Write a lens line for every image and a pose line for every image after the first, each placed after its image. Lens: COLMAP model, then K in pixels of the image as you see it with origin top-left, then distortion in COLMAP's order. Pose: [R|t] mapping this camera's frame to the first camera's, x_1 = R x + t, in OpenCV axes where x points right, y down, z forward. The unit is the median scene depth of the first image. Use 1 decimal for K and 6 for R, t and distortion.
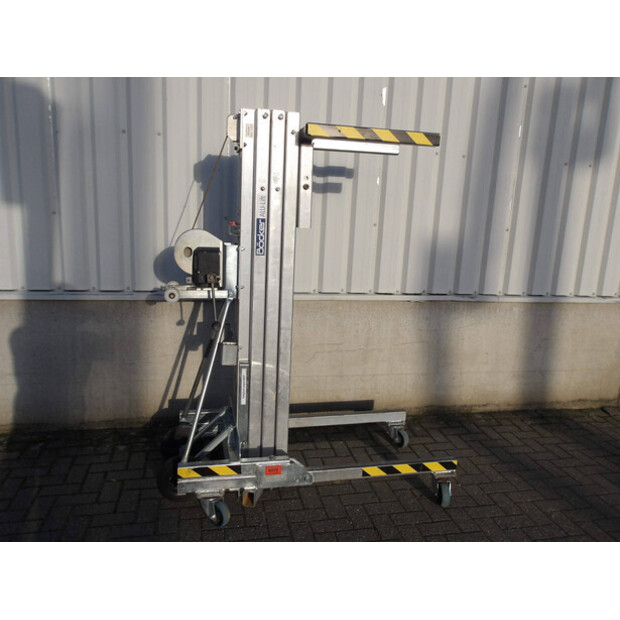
lens RADIAL K [[525.9, 0, 332.6], [0, 525.9, 311.7], [0, 0, 1]] dist [-0.011036, -0.012810]
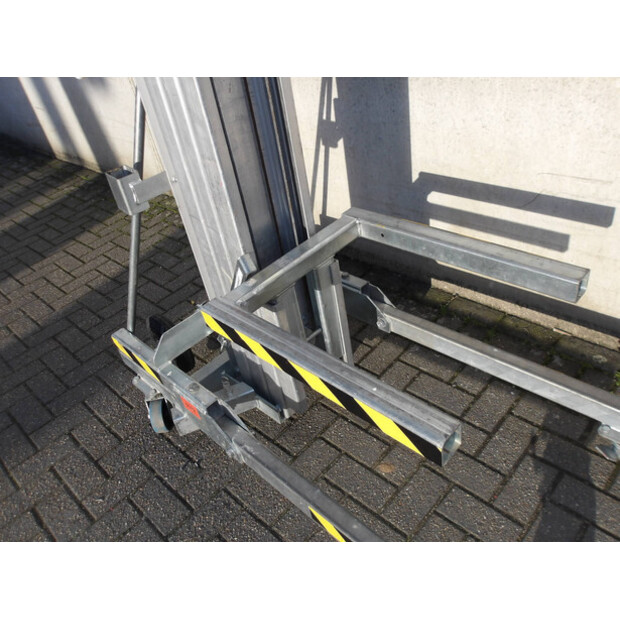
lens RADIAL K [[512.2, 0, 310.0], [0, 512.2, 310.0], [0, 0, 1]] dist [0.001368, -0.001862]
pose [[0.525094, 0.405316, -0.748329, 0.327394], [0.013770, 0.875145, 0.483665, -0.062633], [0.850933, -0.264274, 0.453952, 0.880337]]
